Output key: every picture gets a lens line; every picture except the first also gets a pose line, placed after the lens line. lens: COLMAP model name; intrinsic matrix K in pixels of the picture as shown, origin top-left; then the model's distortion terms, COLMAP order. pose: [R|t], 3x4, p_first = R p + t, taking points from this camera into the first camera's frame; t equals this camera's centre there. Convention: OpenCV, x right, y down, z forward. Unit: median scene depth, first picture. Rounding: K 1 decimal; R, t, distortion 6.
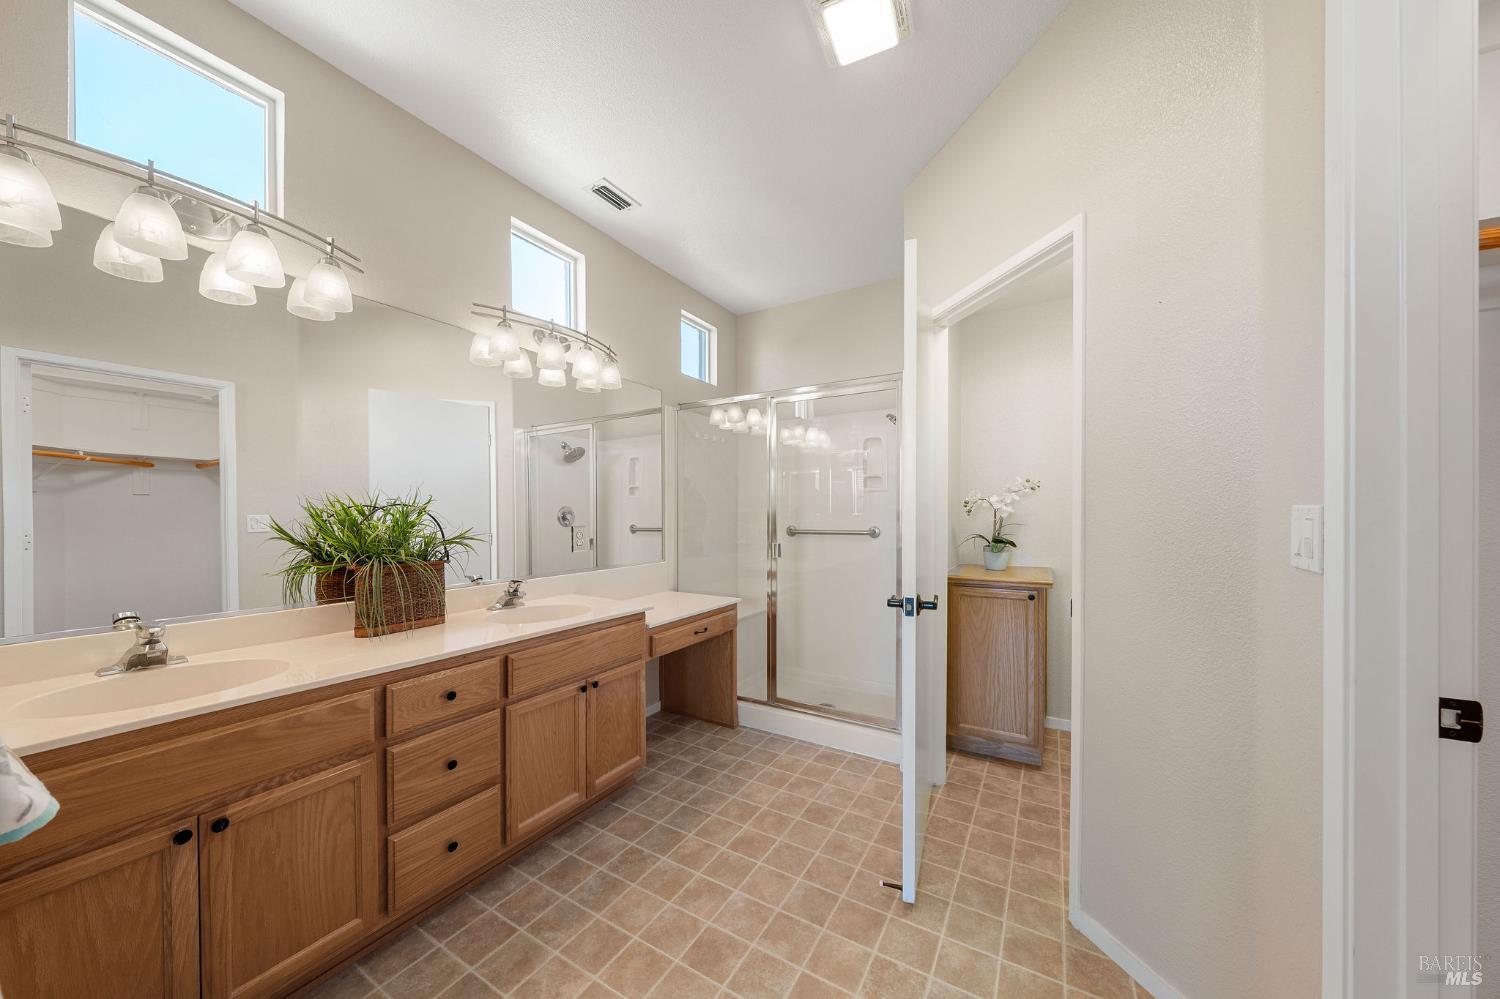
lens RADIAL K [[512.8, 0, 760.7], [0, 512.8, 511.1], [0, 0, 1]] dist [-0.004306, 0.000908]
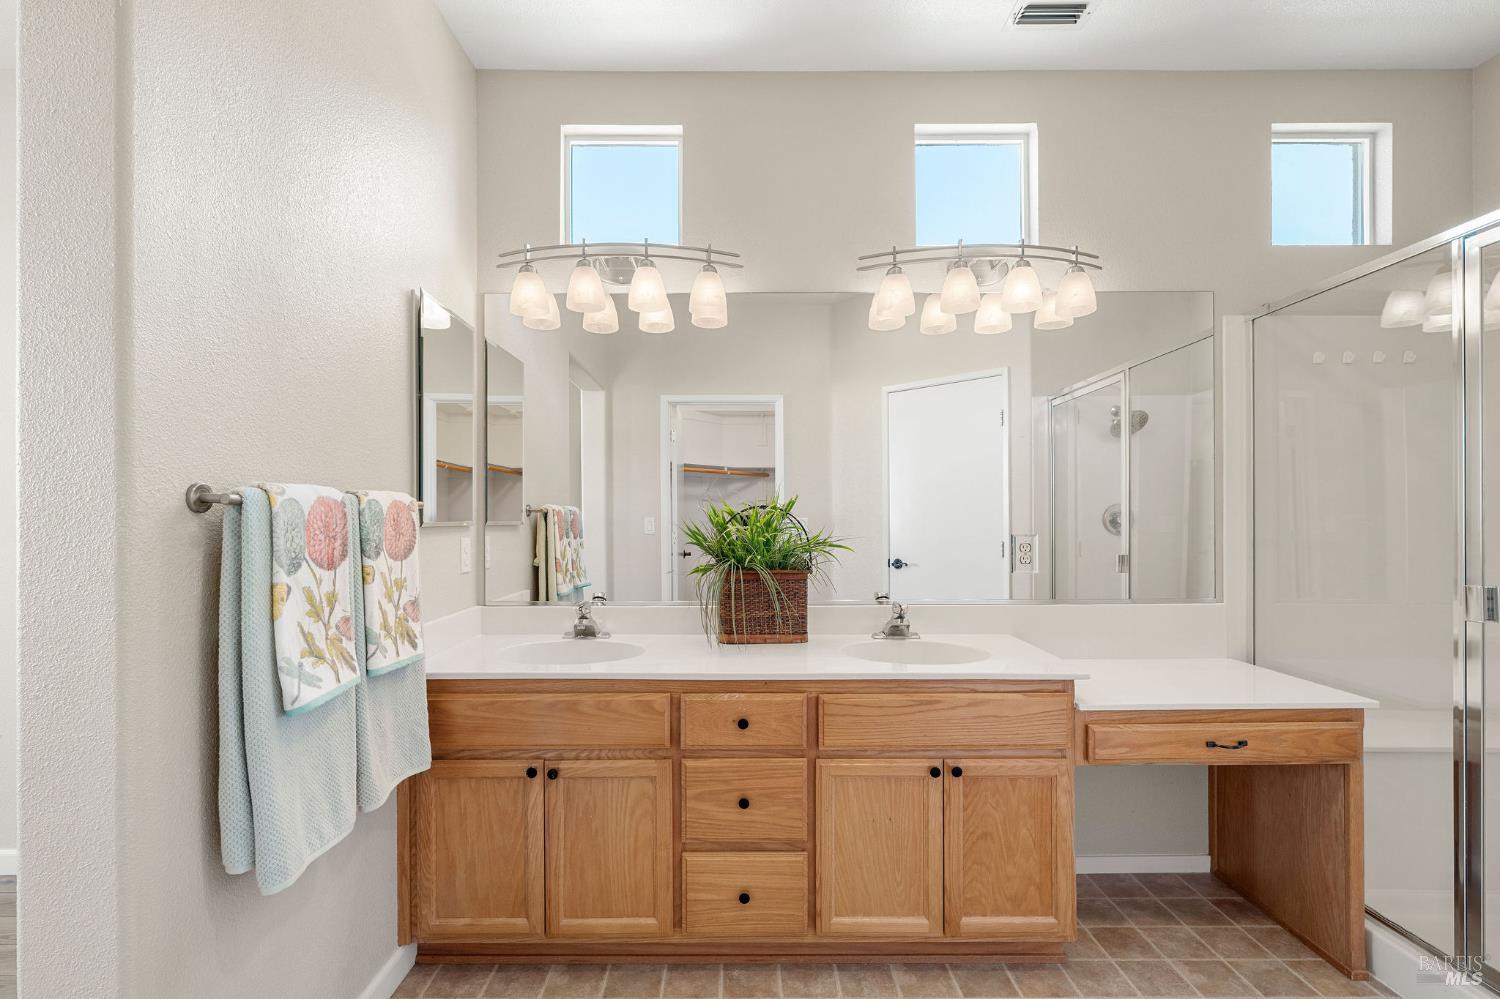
lens RADIAL K [[729.1, 0, 858.7], [0, 729.1, 511.7], [0, 0, 1]] dist [0.004434, -0.001520]
pose [[0.502774, -0.006545, -0.864393, 0.483106], [0.005669, 0.999975, -0.004275, 0.003541], [0.864400, -0.002751, 0.502798, 0.457809]]
